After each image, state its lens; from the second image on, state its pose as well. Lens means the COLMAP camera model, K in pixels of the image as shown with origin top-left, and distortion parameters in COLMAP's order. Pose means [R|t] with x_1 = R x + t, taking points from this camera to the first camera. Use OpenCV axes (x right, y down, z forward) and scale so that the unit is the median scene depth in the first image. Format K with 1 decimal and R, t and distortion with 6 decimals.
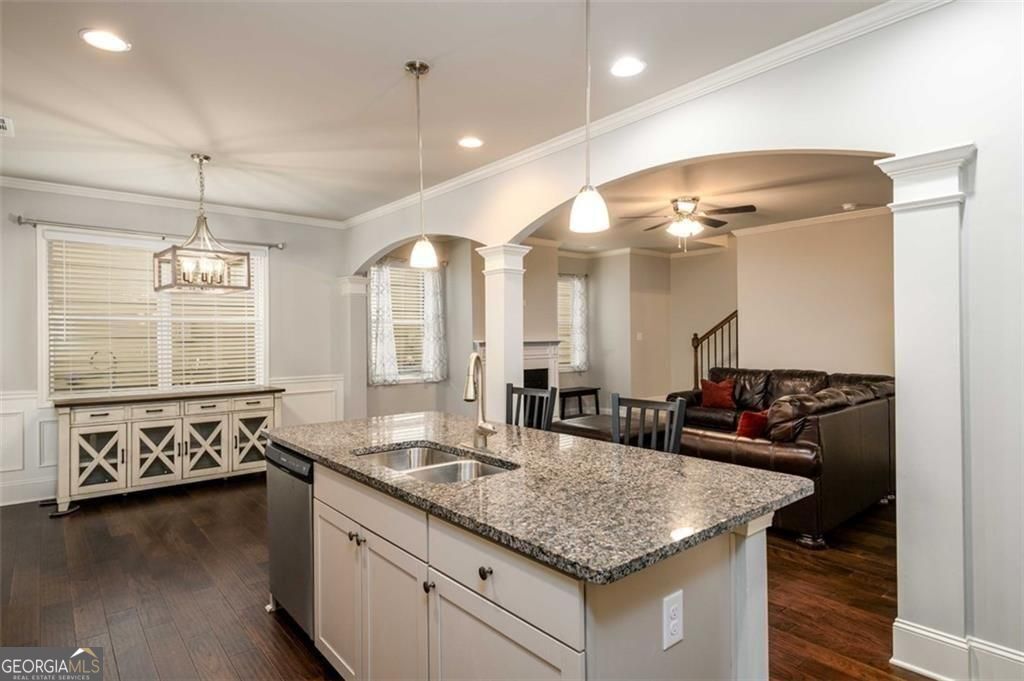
lens RADIAL K [[554.9, 0, 512.2], [0, 554.9, 334.4], [0, 0, 1]] dist [0.003272, 0.000159]
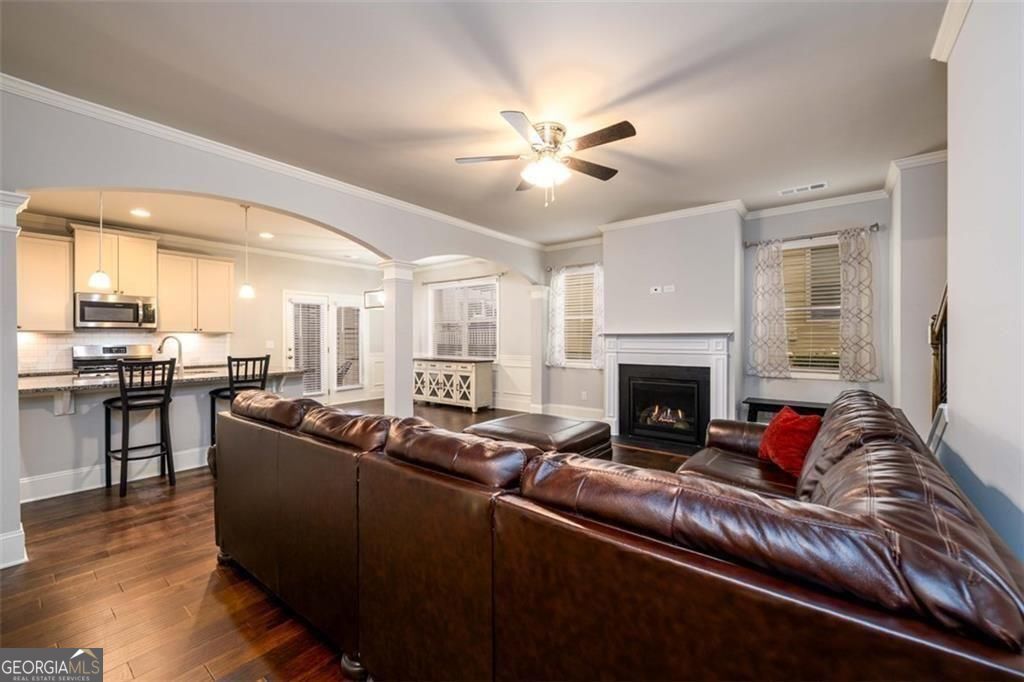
lens RADIAL K [[409.3, 0, 509.4], [0, 409.3, 339.1], [0, 0, 1]] dist [0.000523, -0.000377]
pose [[0.203338, 0.012961, -0.979023, 0.904623], [0.007097, 0.999867, 0.014711, 0.015327], [0.979083, -0.009939, 0.203218, 0.932900]]
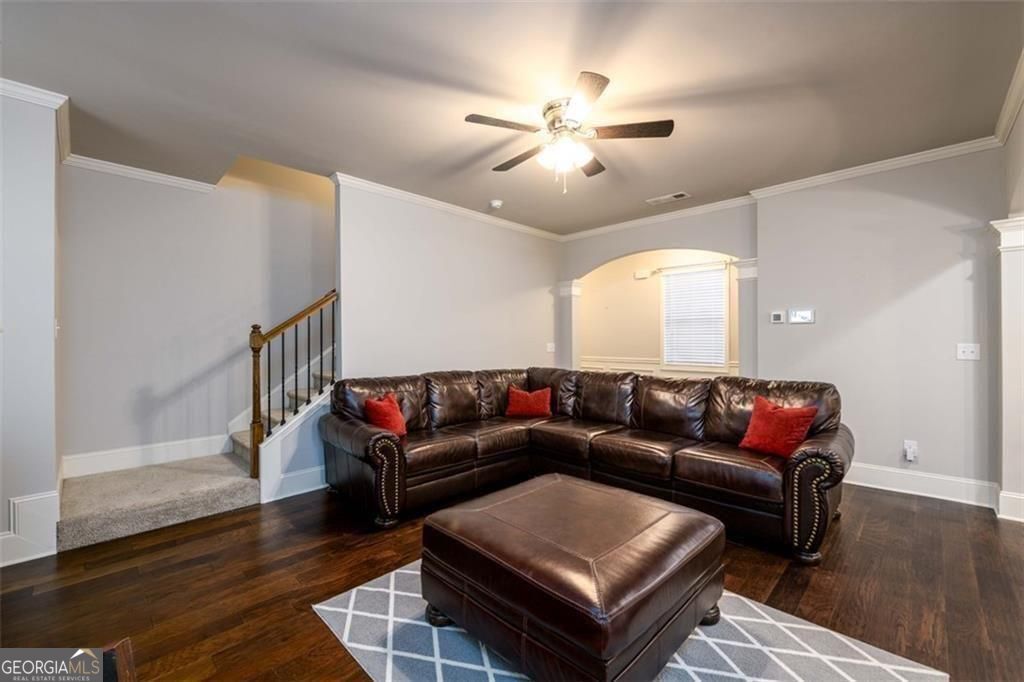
lens RADIAL K [[424.0, 0, 512.1], [0, 424.0, 338.8], [0, 0, 1]] dist [0.000564, -0.000102]
pose [[-0.087313, 0.009307, 0.996137, -0.183073], [0.000037, 0.999956, -0.009340, 0.025513], [-0.996181, -0.000779, -0.087309, 1.217937]]
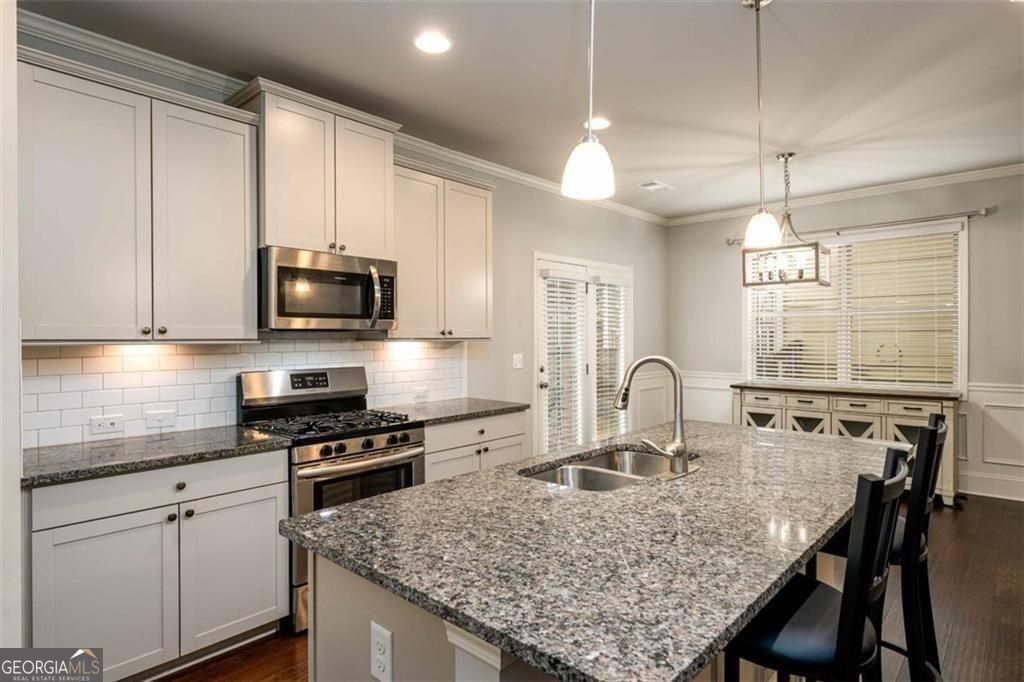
lens RADIAL K [[560.9, 0, 512.0], [0, 560.9, 341.0], [0, 0, 1]] dist [0.010956, 0.000501]
pose [[0.128661, 0.017022, -0.991542, 0.330731], [0.009734, 0.999783, 0.018426, -0.002860], [0.991641, -0.012022, 0.128468, 0.298655]]
